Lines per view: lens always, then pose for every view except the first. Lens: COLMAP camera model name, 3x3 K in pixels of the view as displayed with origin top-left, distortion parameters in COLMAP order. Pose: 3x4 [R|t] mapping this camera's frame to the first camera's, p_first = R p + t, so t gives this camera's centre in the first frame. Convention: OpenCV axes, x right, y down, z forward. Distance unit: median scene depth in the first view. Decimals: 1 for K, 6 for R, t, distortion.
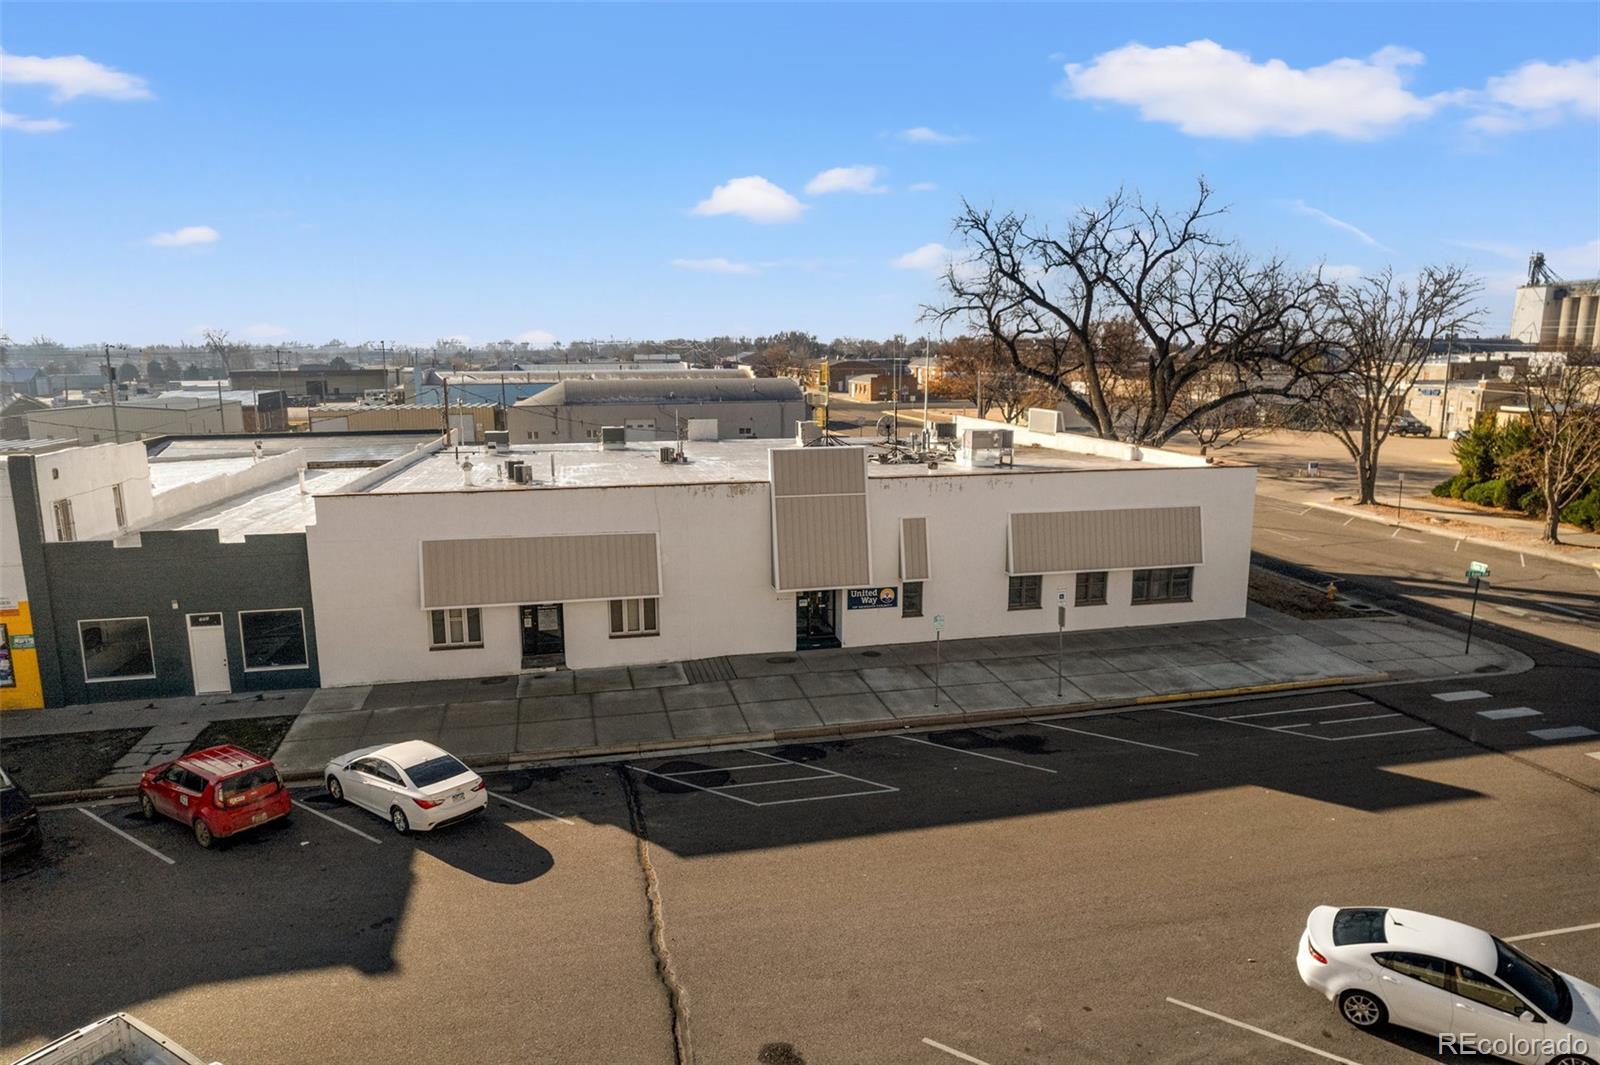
lens RADIAL K [[1028.0, 0, 811.2], [0, 1028.0, 534.4], [0, 0, 1]] dist [-0.081638, 0.074471]
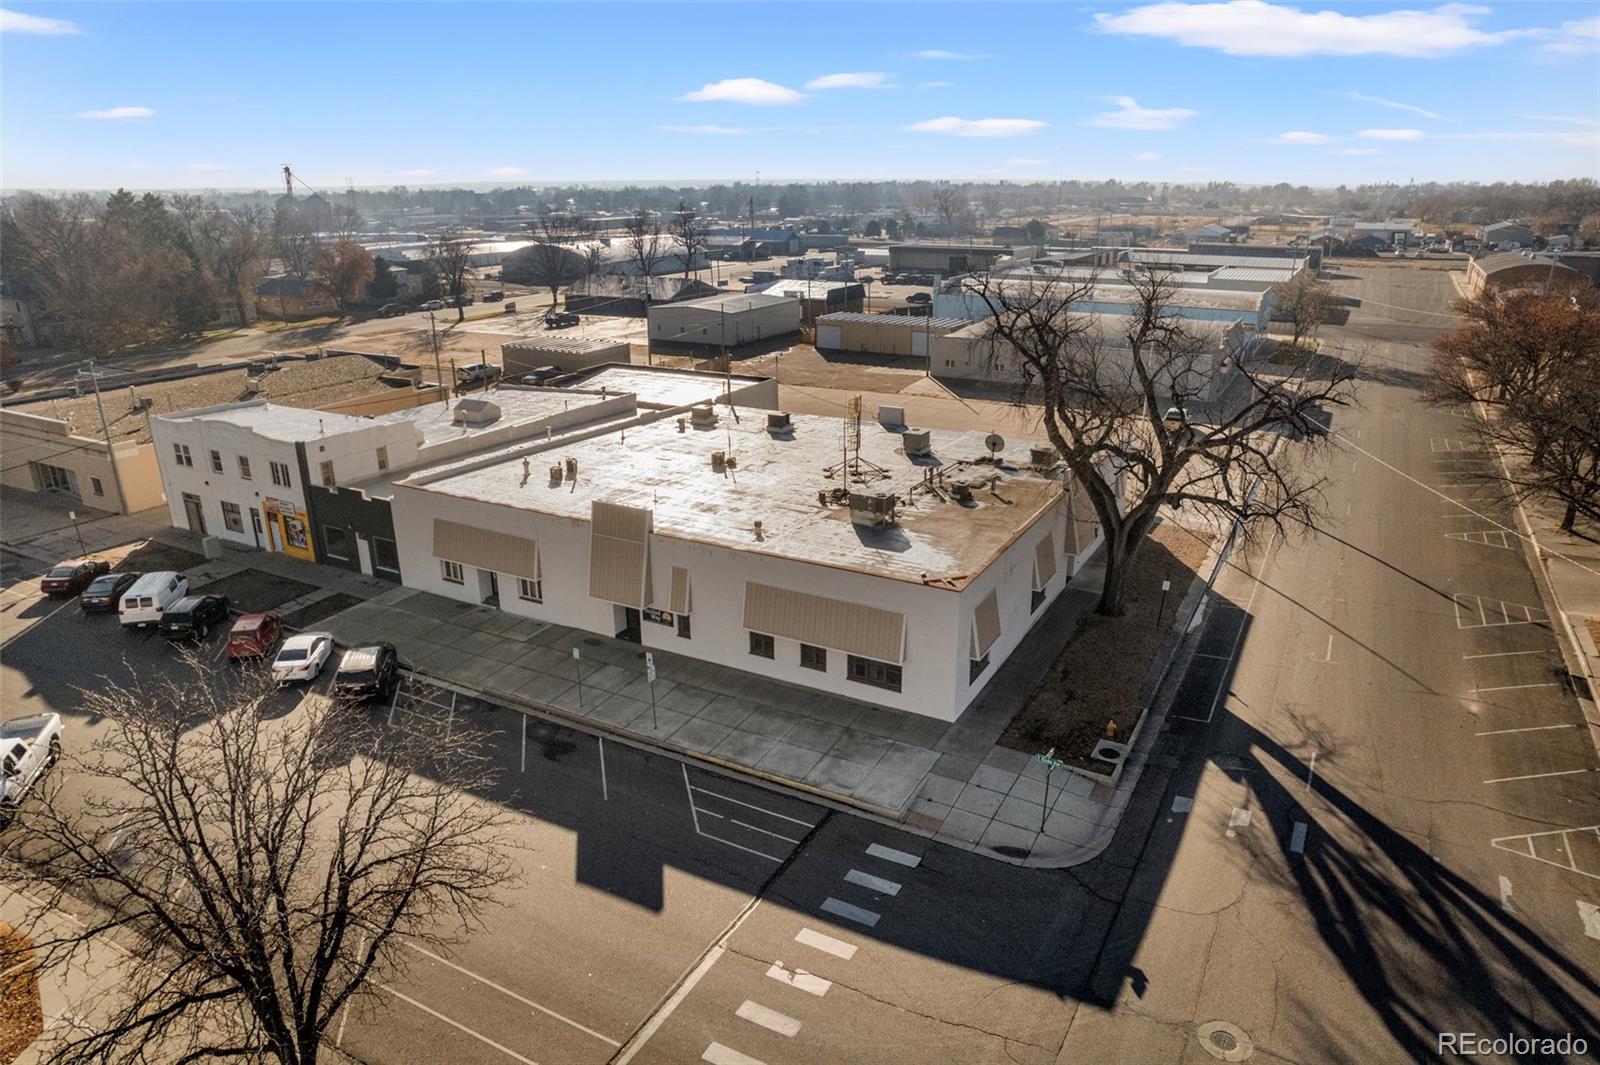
lens RADIAL K [[1028.0, 0, 811.2], [0, 1028.0, 534.4], [0, 0, 1]] dist [-0.081638, 0.074471]
pose [[0.743762, 0.219610, -0.631340, 1.092123], [-0.117716, 0.972761, 0.199695, -0.355279], [0.657998, -0.074207, 0.749354, 0.120360]]
